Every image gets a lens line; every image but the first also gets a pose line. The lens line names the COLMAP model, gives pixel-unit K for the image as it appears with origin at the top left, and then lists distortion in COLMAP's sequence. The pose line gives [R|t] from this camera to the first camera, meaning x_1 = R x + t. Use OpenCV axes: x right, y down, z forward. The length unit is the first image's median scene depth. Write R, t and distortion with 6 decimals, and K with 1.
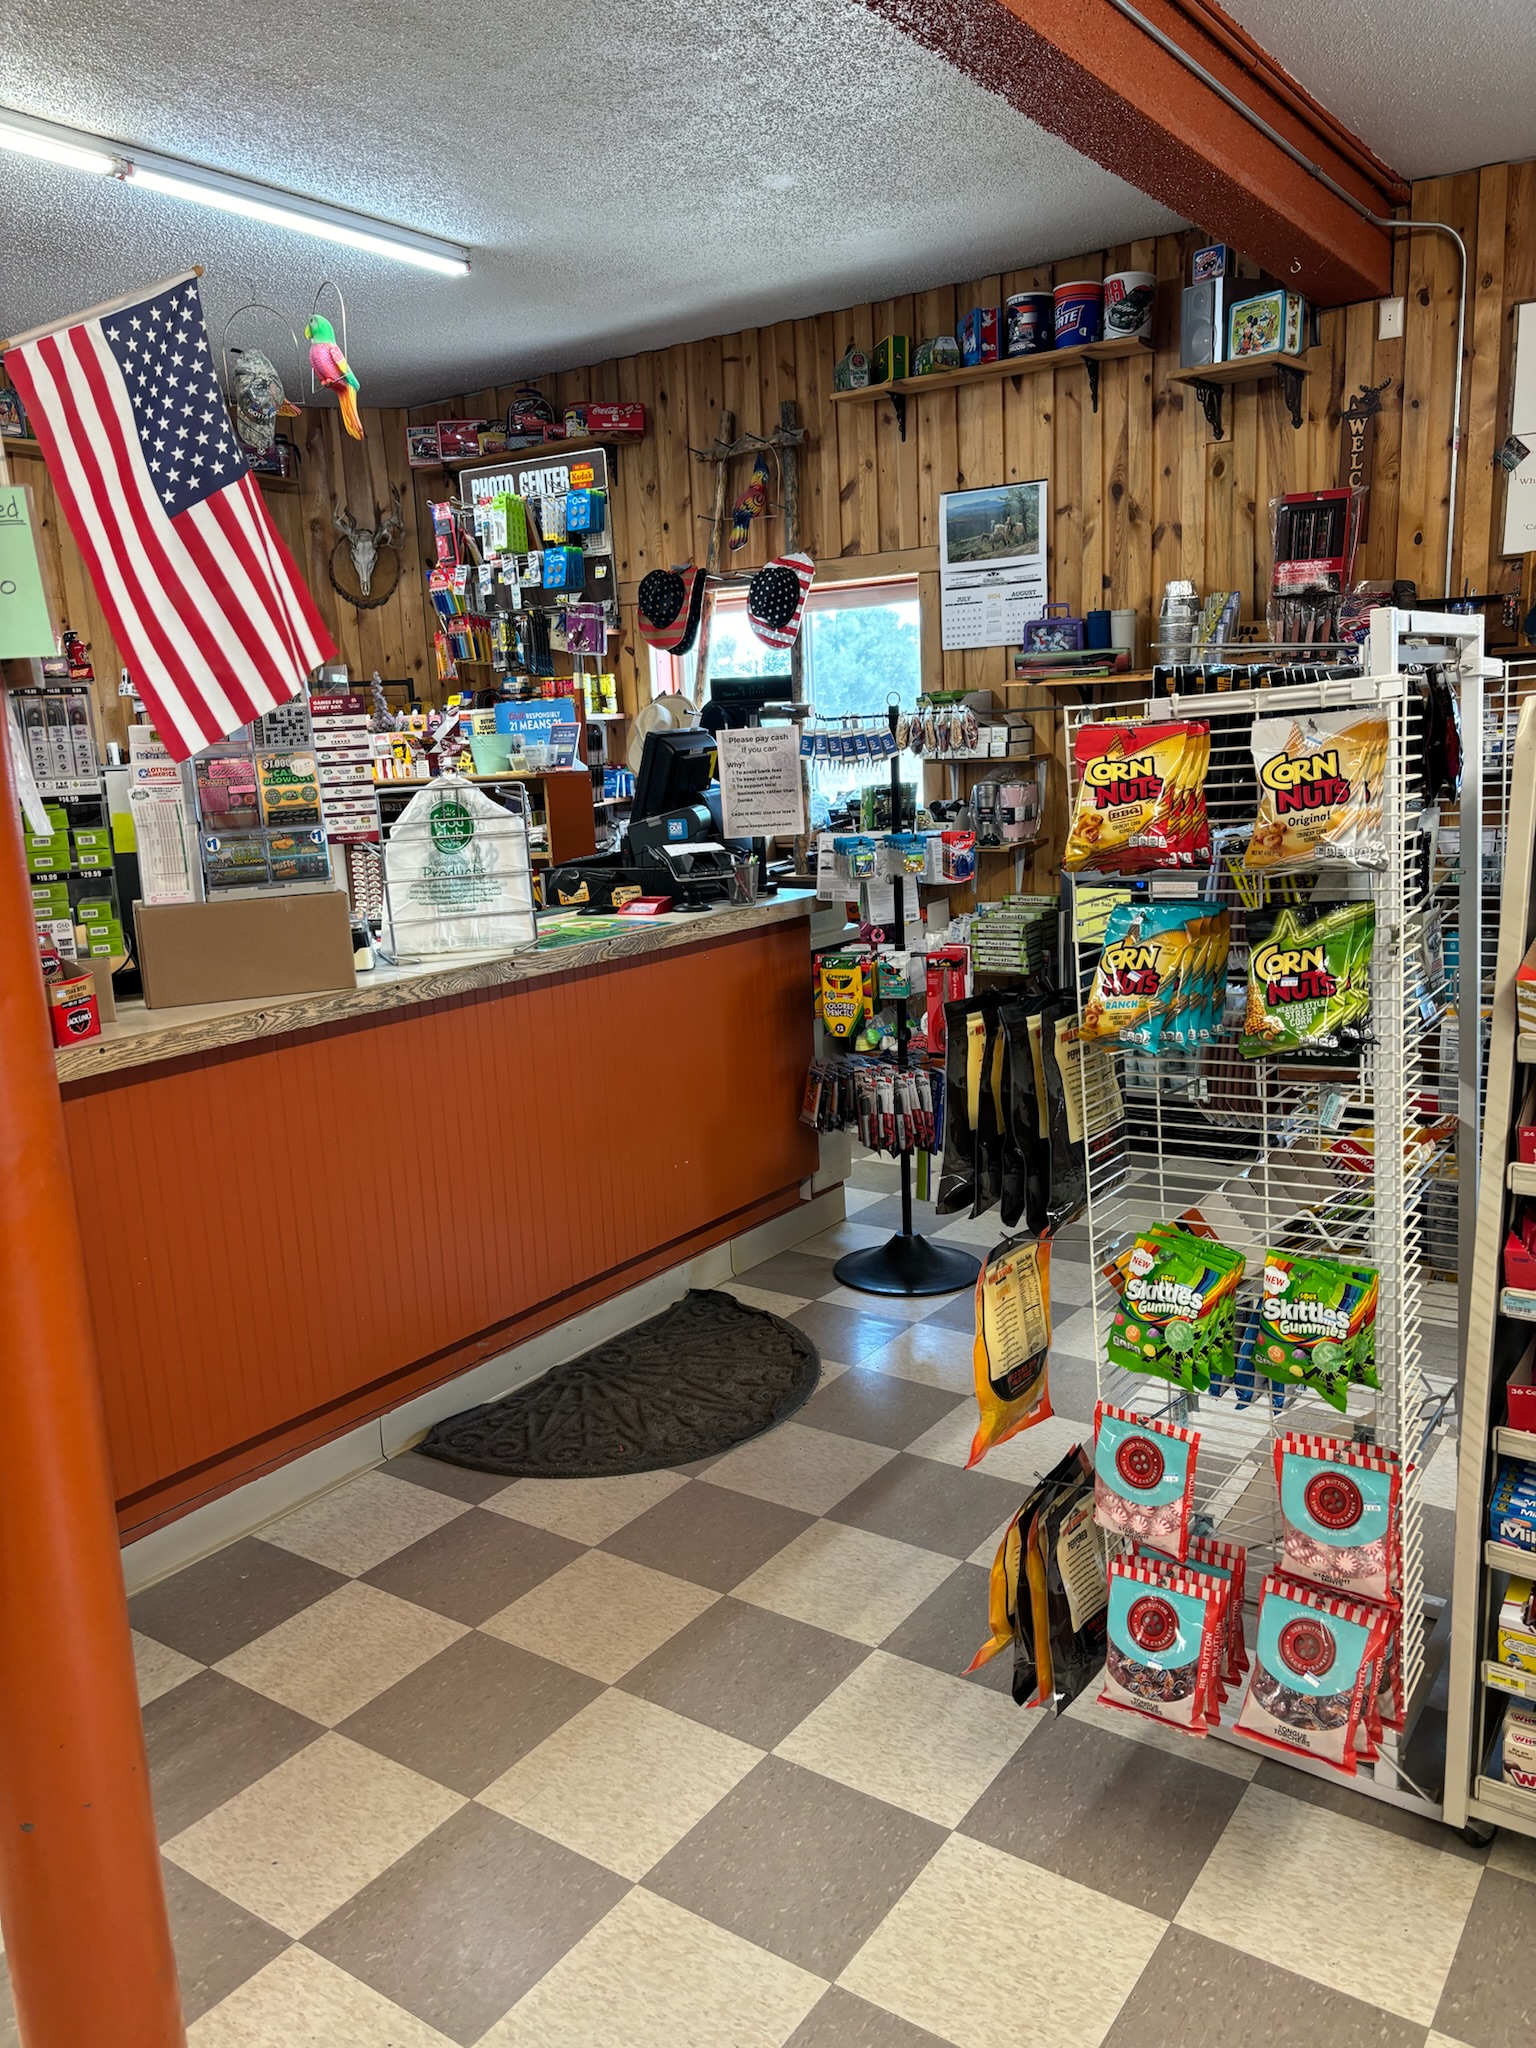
lens RADIAL K [[1514.8, 0, 770.1], [0, 1514.8, 1039.9], [0, 0, 1]] dist [0.053562, -0.080776]
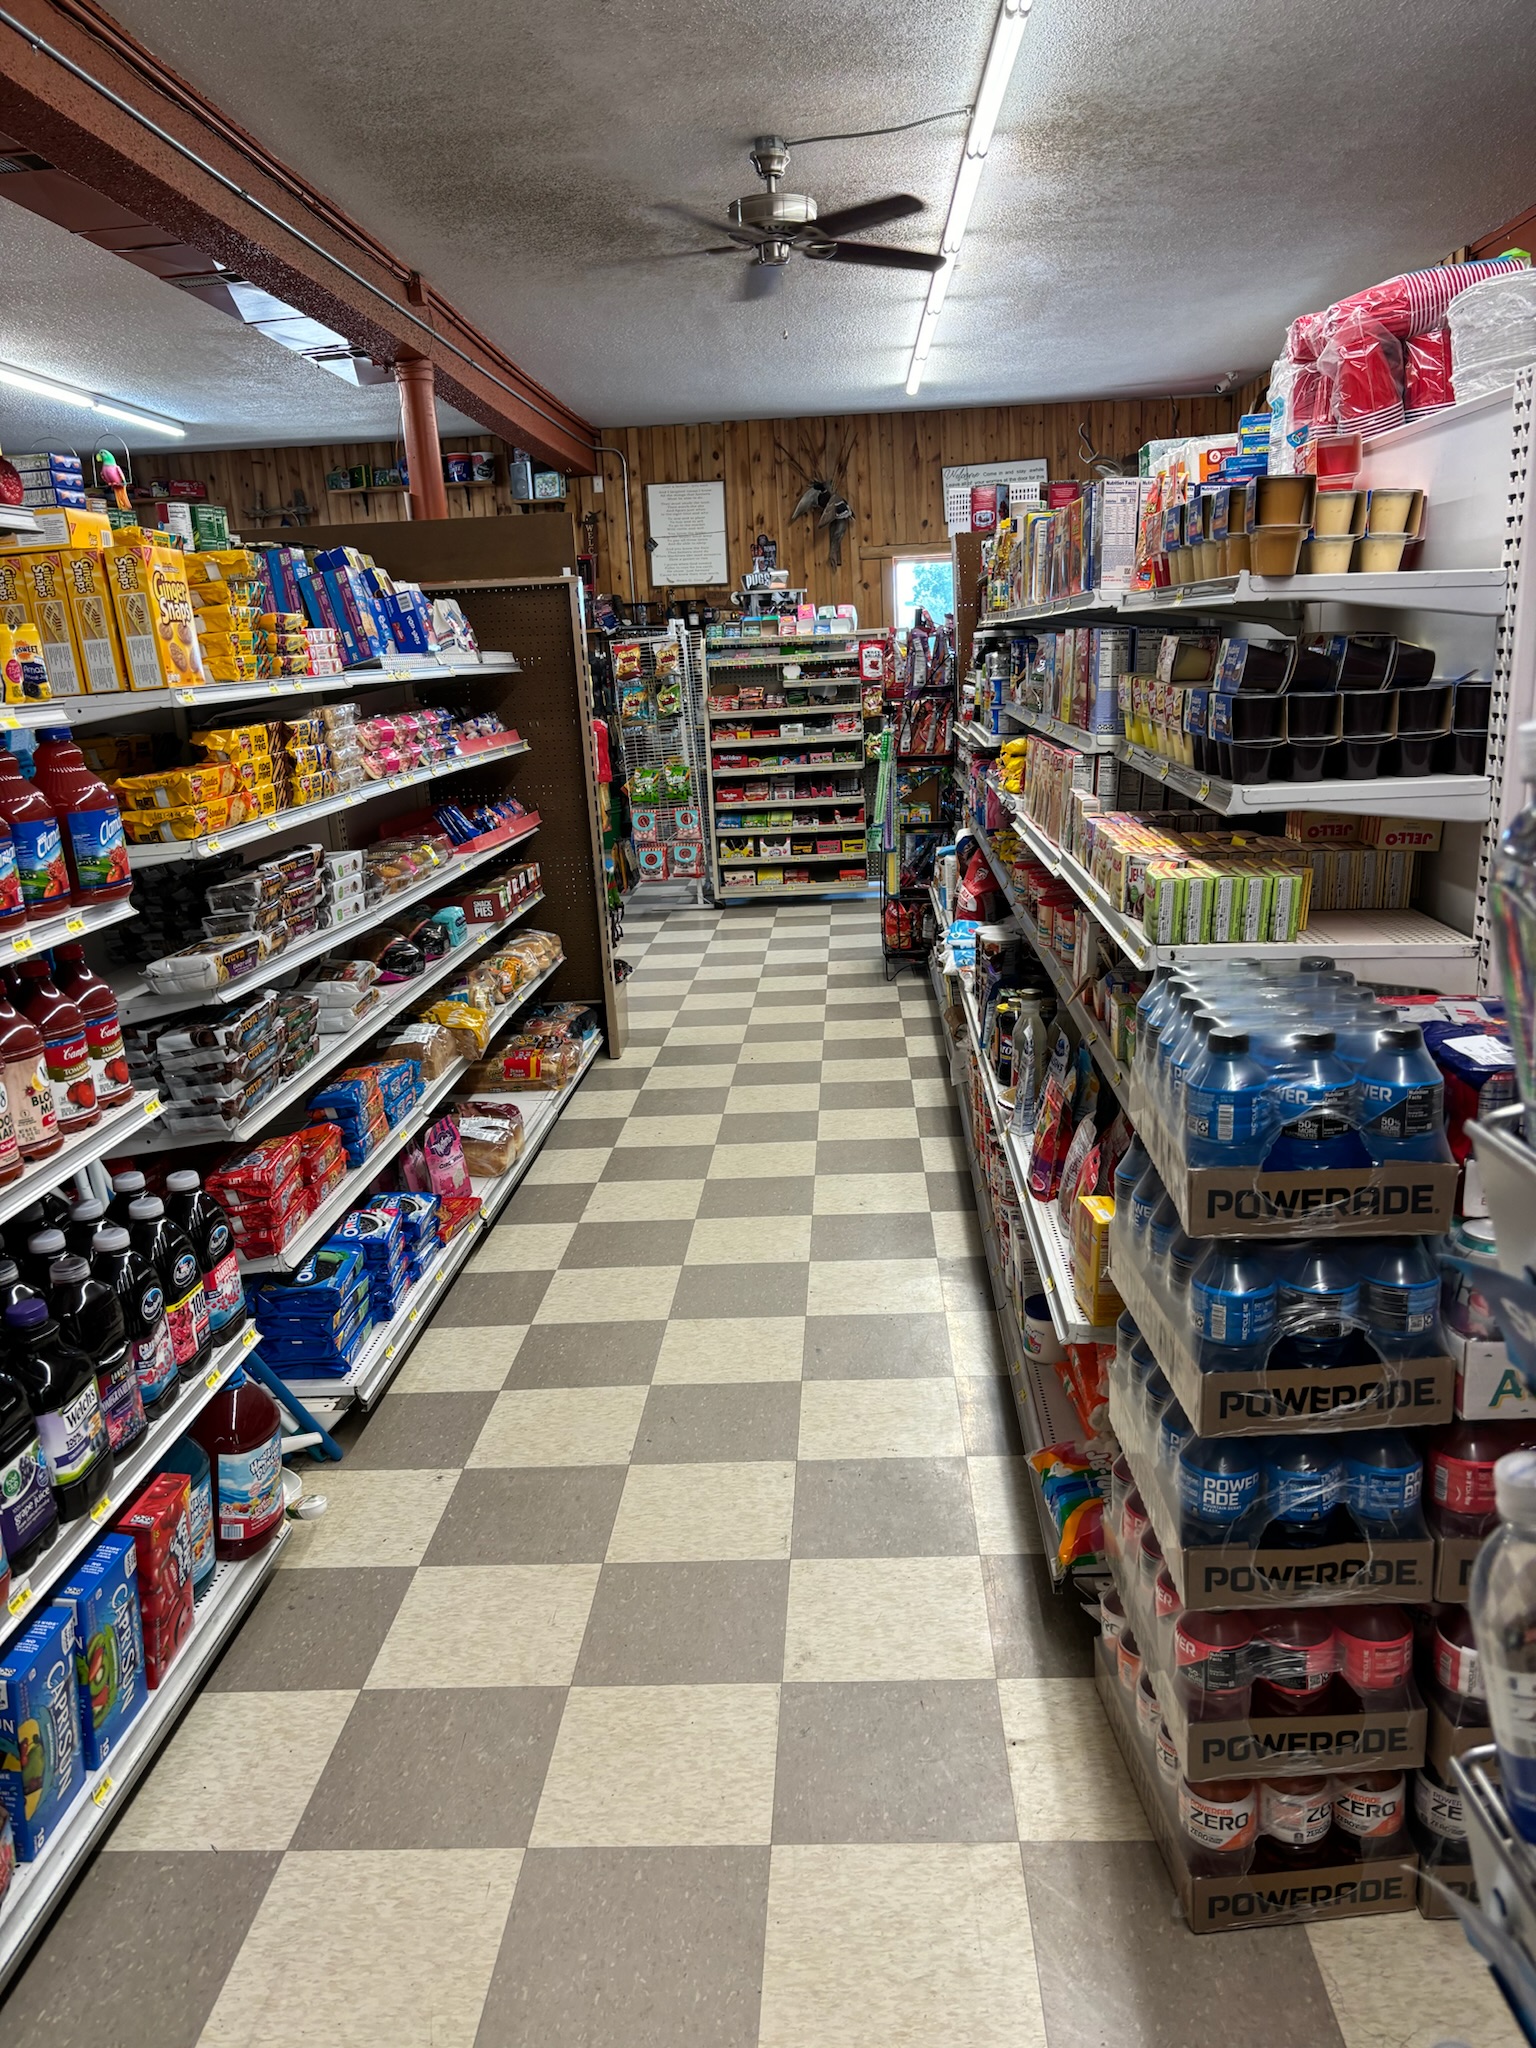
lens RADIAL K [[1514.8, 0, 770.1], [0, 1514.8, 1039.9], [0, 0, 1]] dist [0.053562, -0.080776]
pose [[0.842678, -0.138888, 0.520195, -0.709041], [0.126734, 0.990176, 0.059068, 0.274508], [-0.523289, 0.016151, 0.852002, -1.129107]]
